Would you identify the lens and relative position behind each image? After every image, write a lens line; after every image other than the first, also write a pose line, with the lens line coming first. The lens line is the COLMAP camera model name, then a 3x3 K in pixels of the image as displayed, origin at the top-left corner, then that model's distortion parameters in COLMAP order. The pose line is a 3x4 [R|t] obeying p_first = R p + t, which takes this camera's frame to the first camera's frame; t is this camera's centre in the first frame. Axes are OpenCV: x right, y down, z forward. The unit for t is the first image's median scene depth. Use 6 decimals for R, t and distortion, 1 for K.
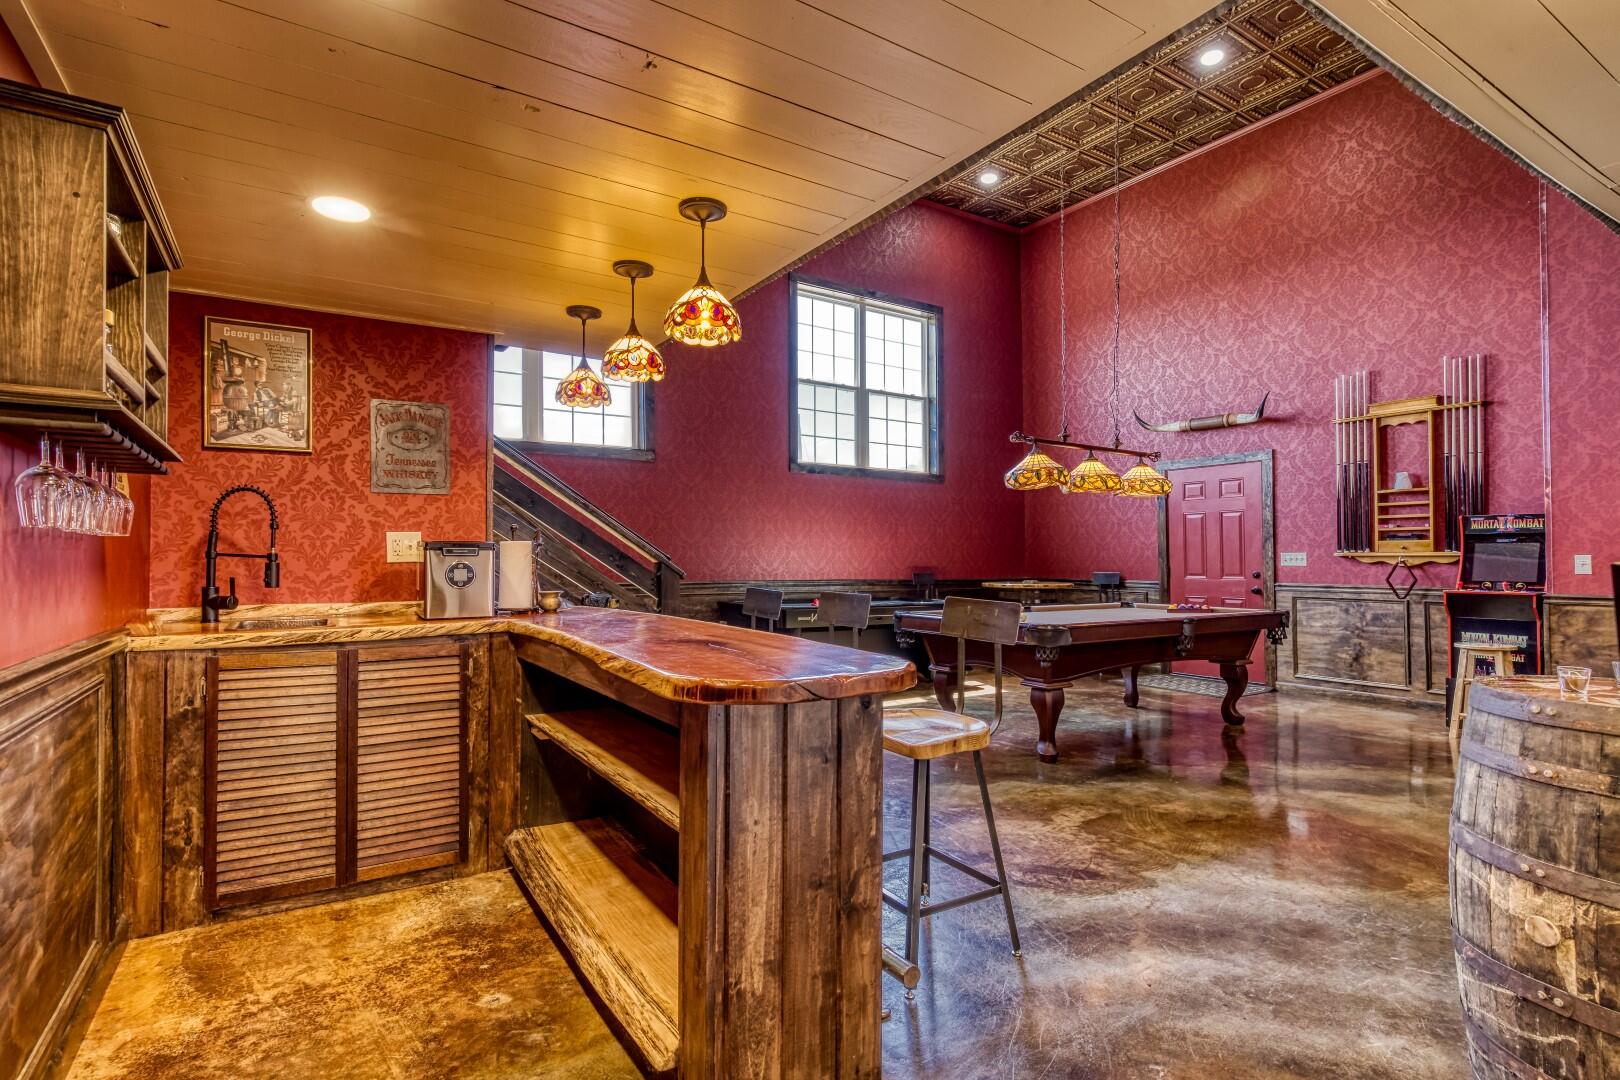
lens RADIAL K [[776.6, 0, 768.1], [0, 776.6, 557.1], [0, 0, 1]] dist [-0.002286, 0.000510]
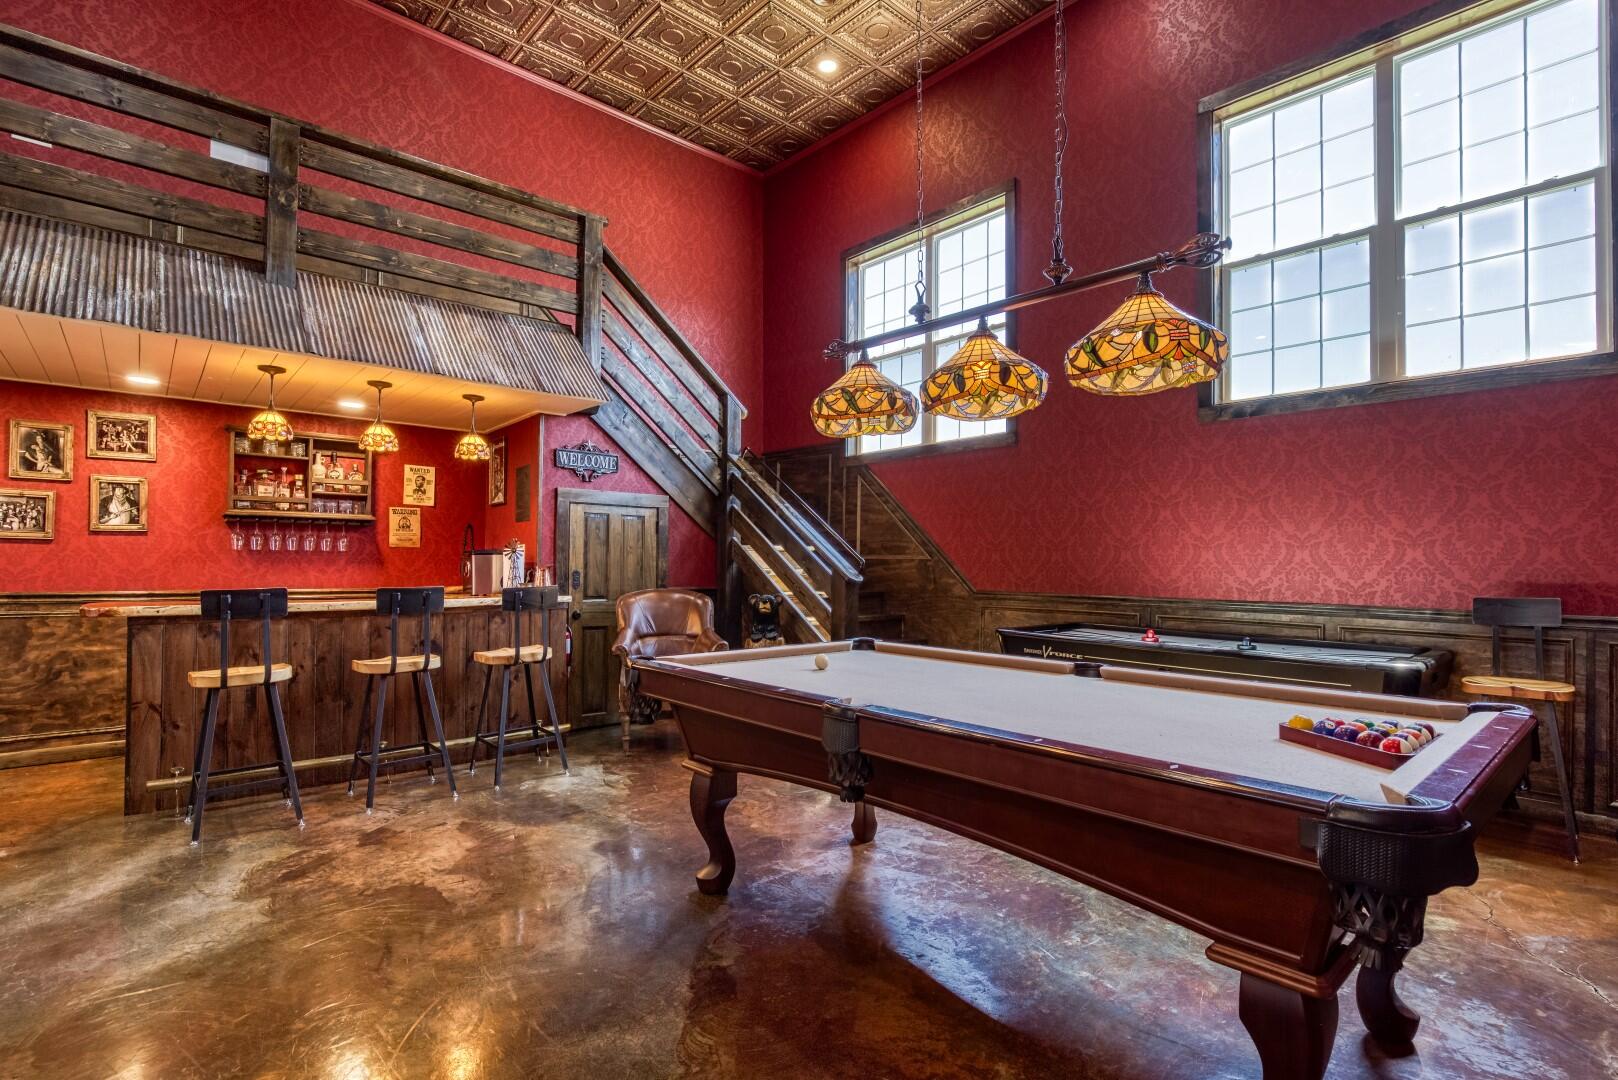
lens RADIAL K [[775.6, 0, 767.2], [0, 775.6, 557.0], [0, 0, 1]] dist [-0.002286, 0.000510]
pose [[0.169736, 0.000746, -0.985489, 0.585003], [0.005557, 0.999983, 0.001714, -0.005241], [0.985474, -0.005768, 0.169729, 0.553120]]
